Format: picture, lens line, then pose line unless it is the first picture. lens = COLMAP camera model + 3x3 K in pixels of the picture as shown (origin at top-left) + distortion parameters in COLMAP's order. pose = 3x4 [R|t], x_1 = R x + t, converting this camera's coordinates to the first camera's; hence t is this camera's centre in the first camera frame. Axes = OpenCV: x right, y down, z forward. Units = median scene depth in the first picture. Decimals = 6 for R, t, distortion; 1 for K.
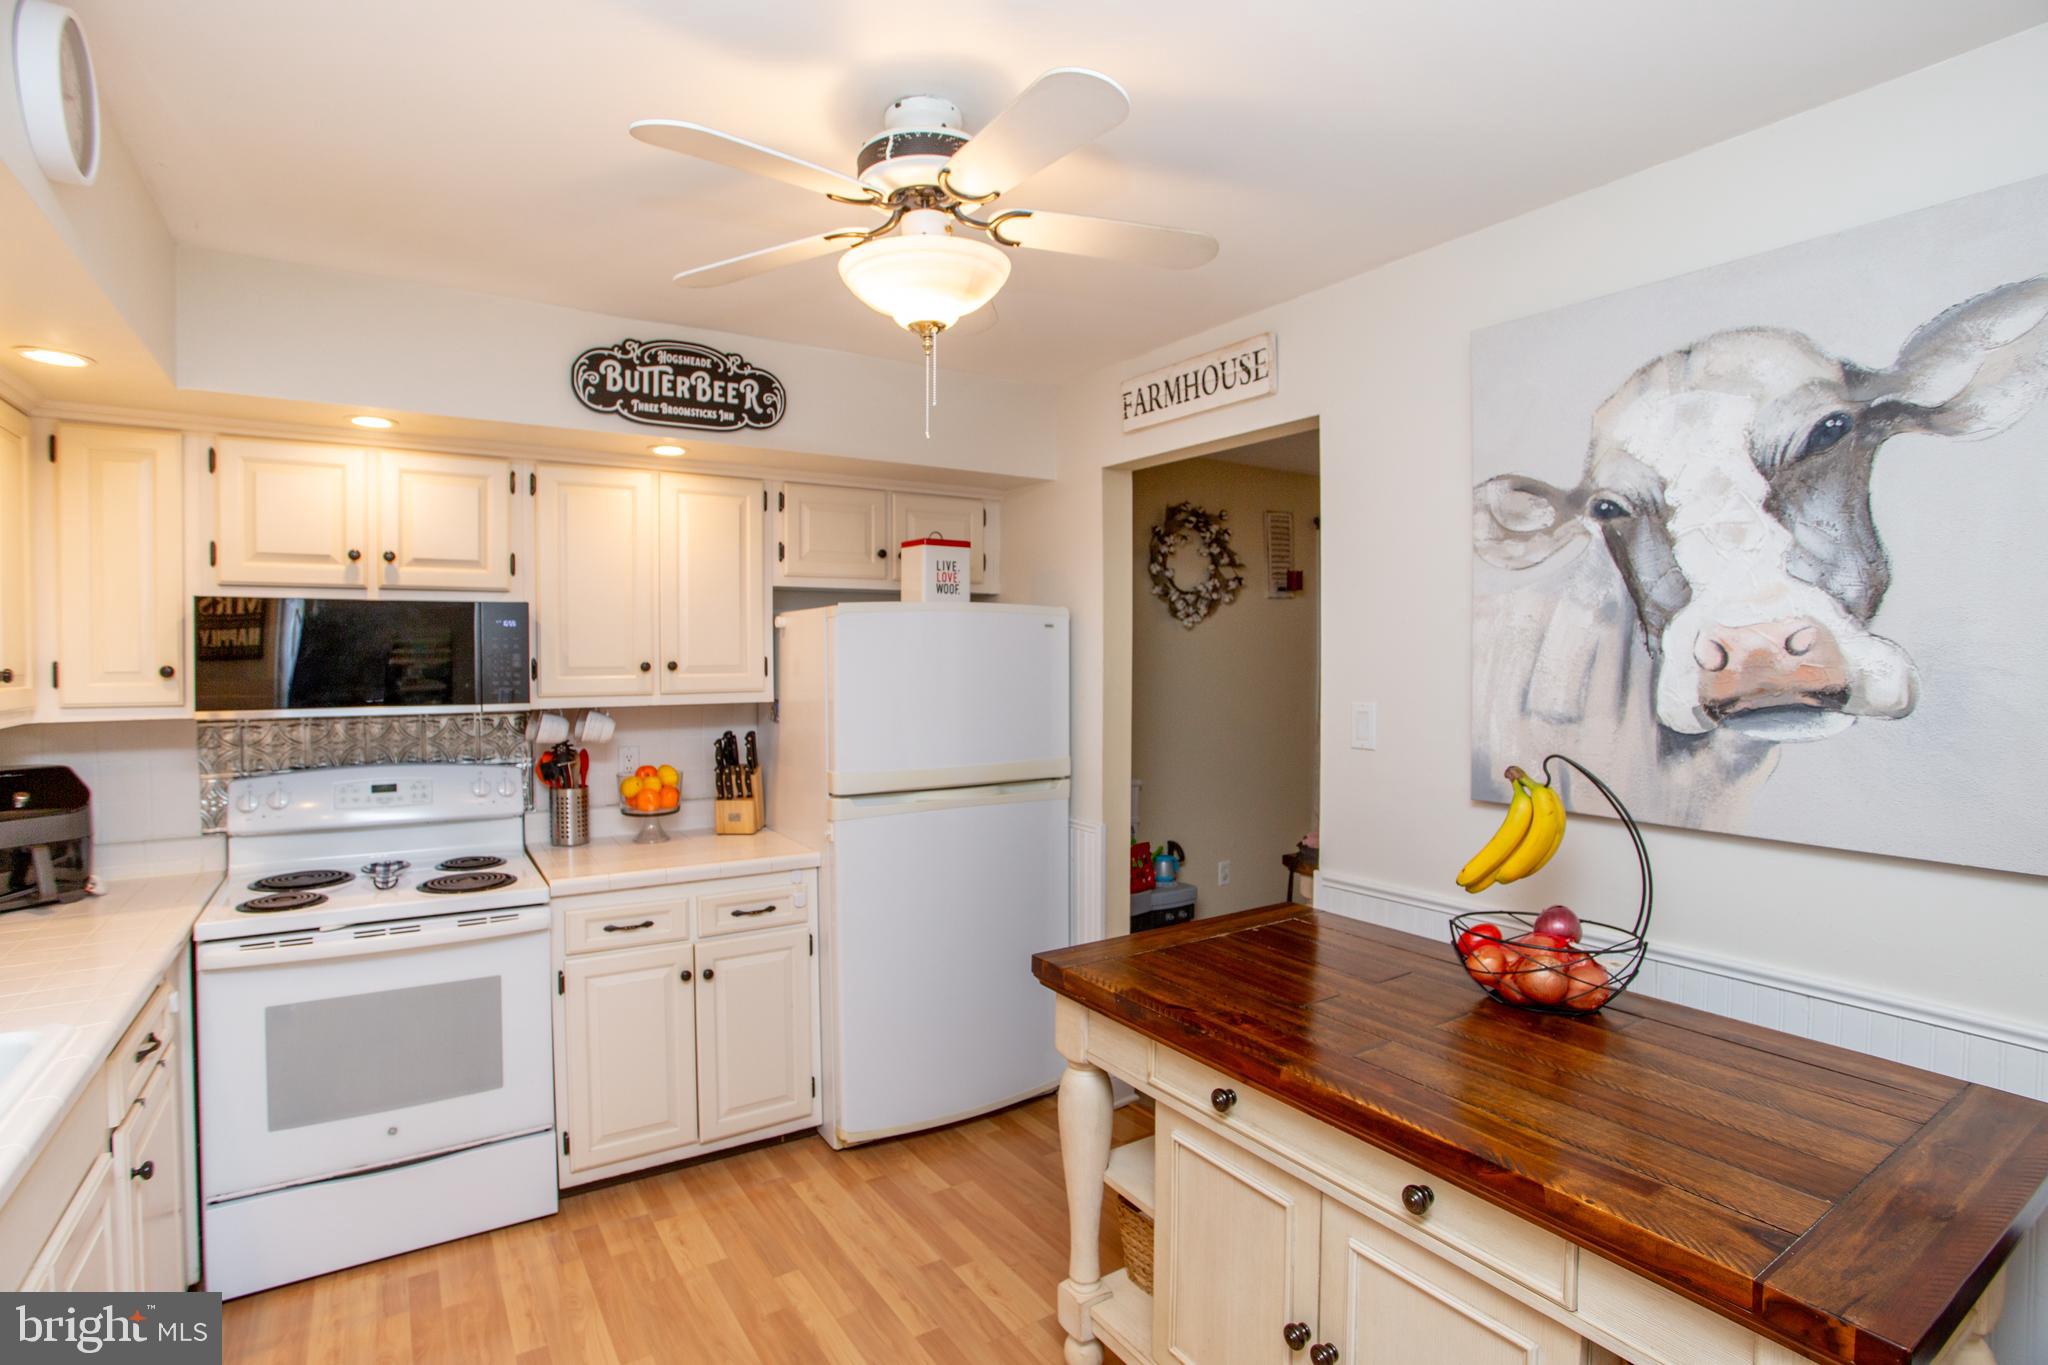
lens RADIAL K [[986.6, 0, 1024.0], [0, 986.6, 682.5], [0, 0, 1]] dist [-0.078507, 0.033356]
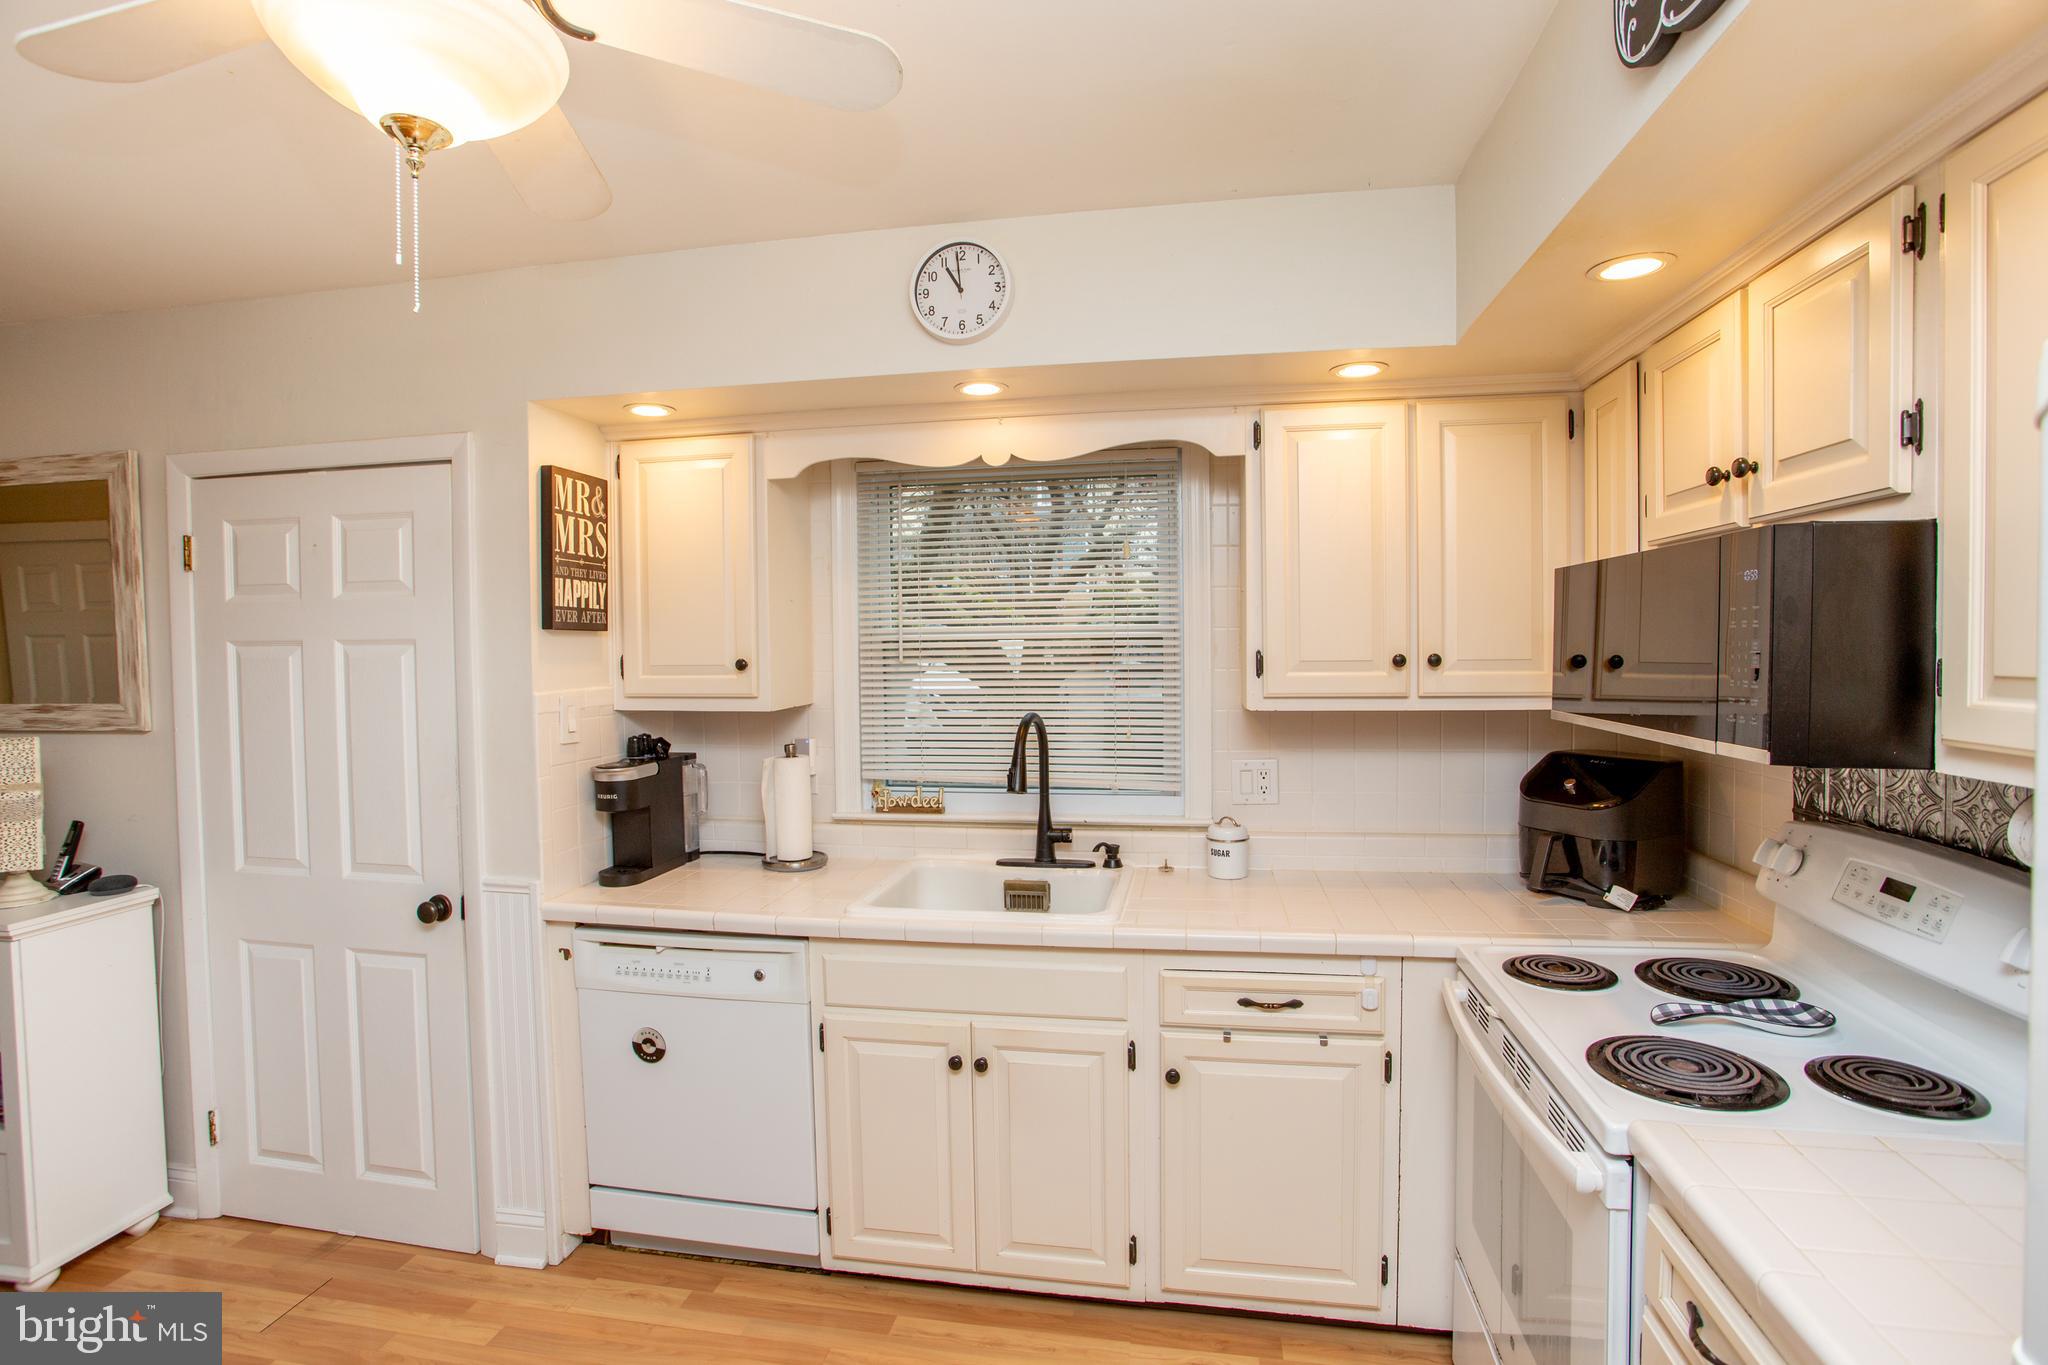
lens RADIAL K [[986.6, 0, 1024.0], [0, 986.6, 682.5], [0, 0, 1]] dist [-0.078507, 0.033356]
pose [[-0.695543, 0.035721, -0.717596, 0.041141], [-0.006206, 0.998427, 0.055716, -0.031062], [0.718458, 0.043206, -0.694227, 1.051306]]
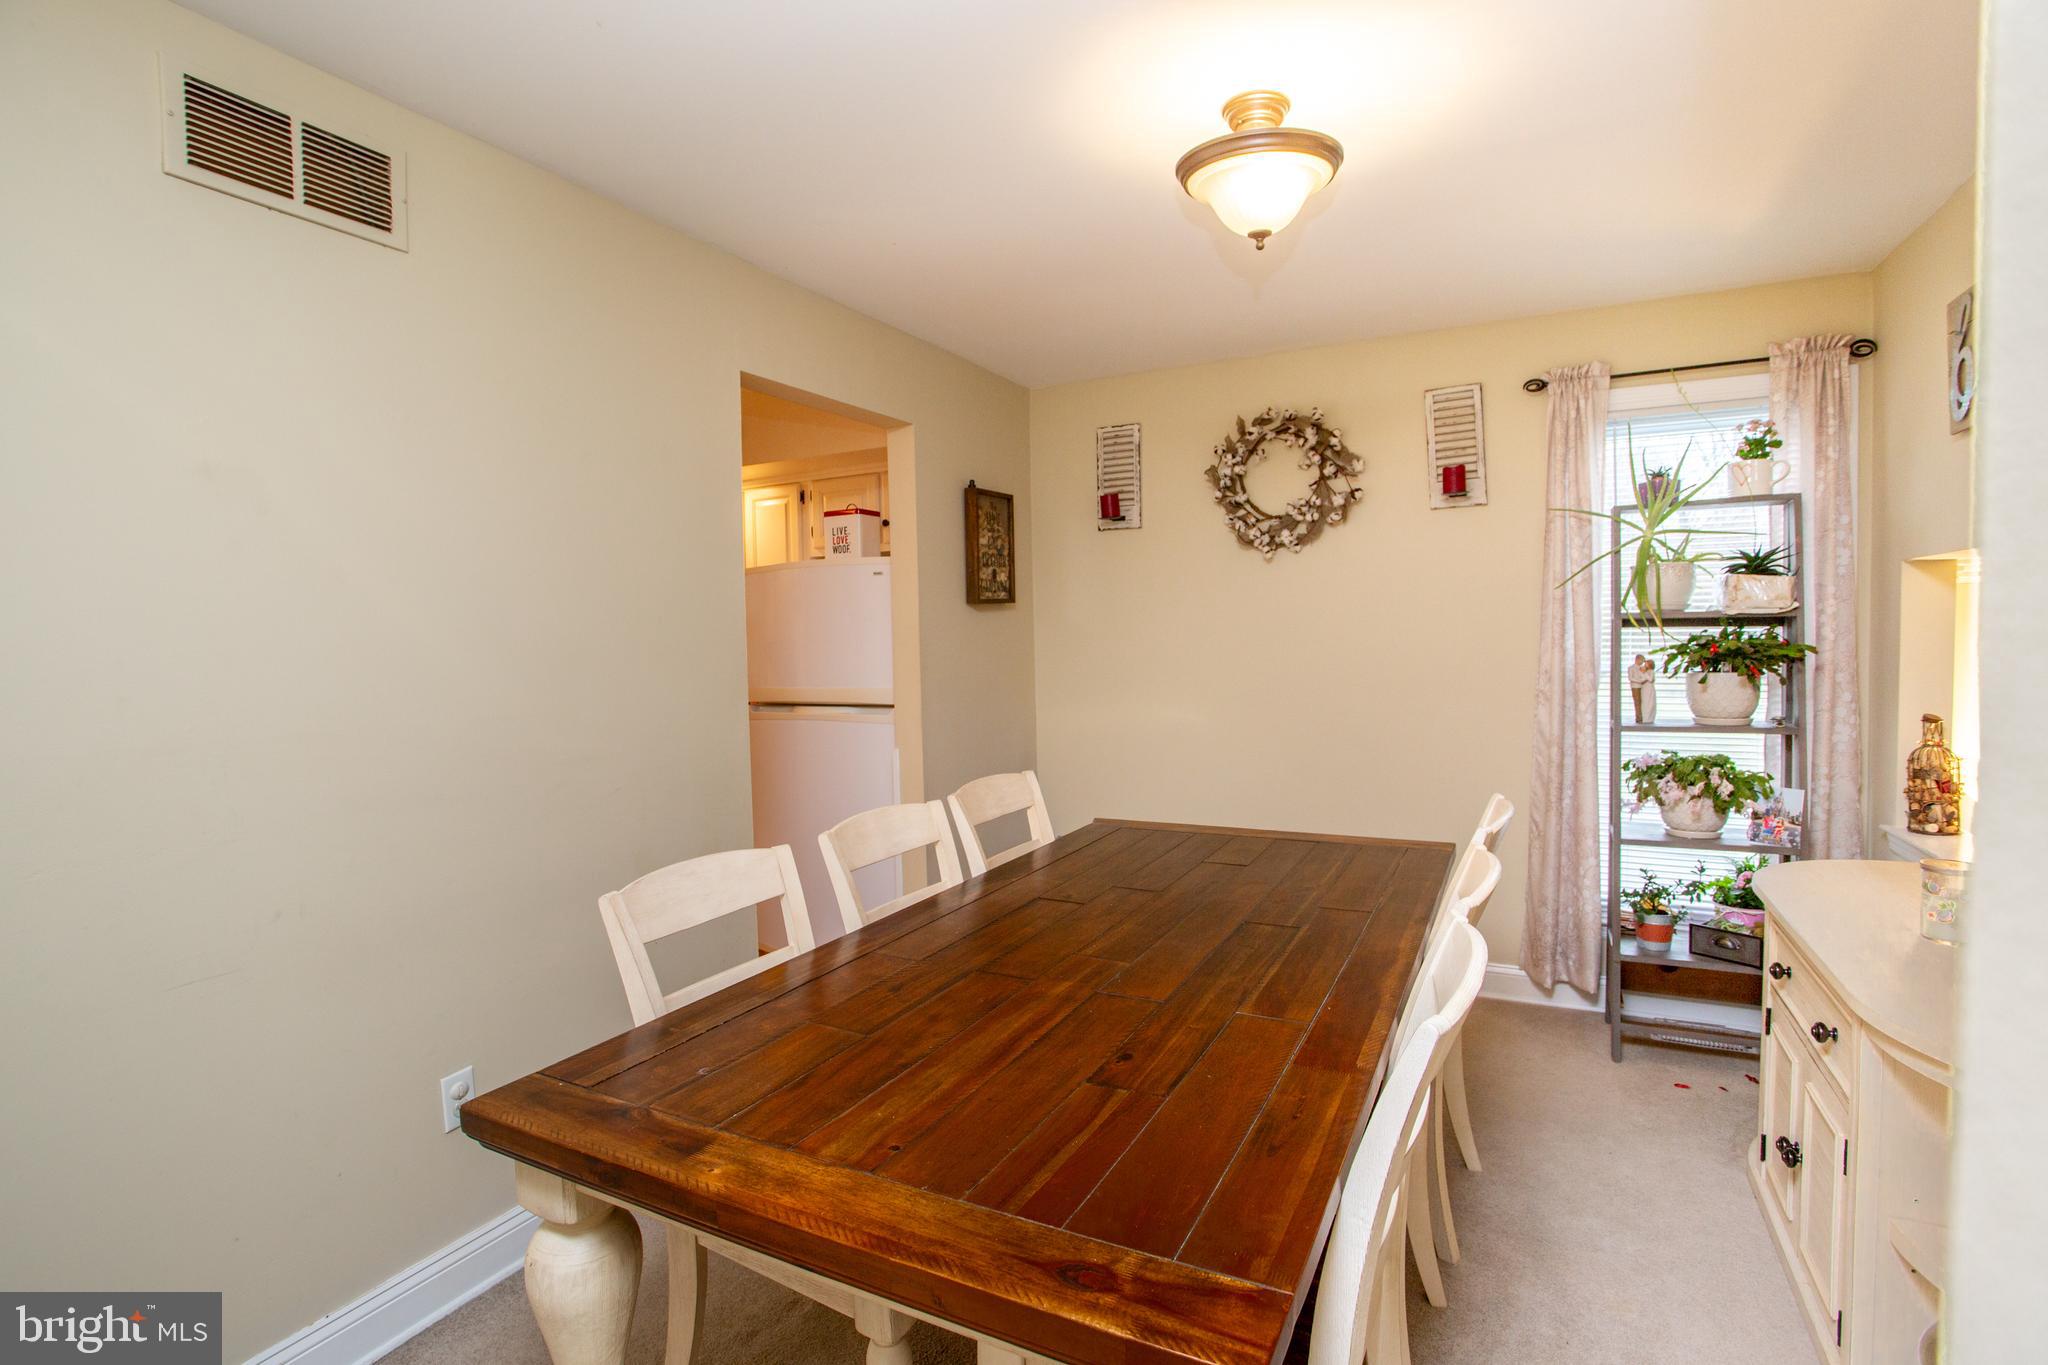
lens RADIAL K [[986.6, 0, 1024.0], [0, 986.6, 682.5], [0, 0, 1]] dist [-0.078507, 0.033356]
pose [[0.480973, 0.035337, -0.876023, 1.365476], [-0.007619, 0.999318, 0.036127, 0.034381], [0.876702, -0.010702, 0.480915, 0.712848]]
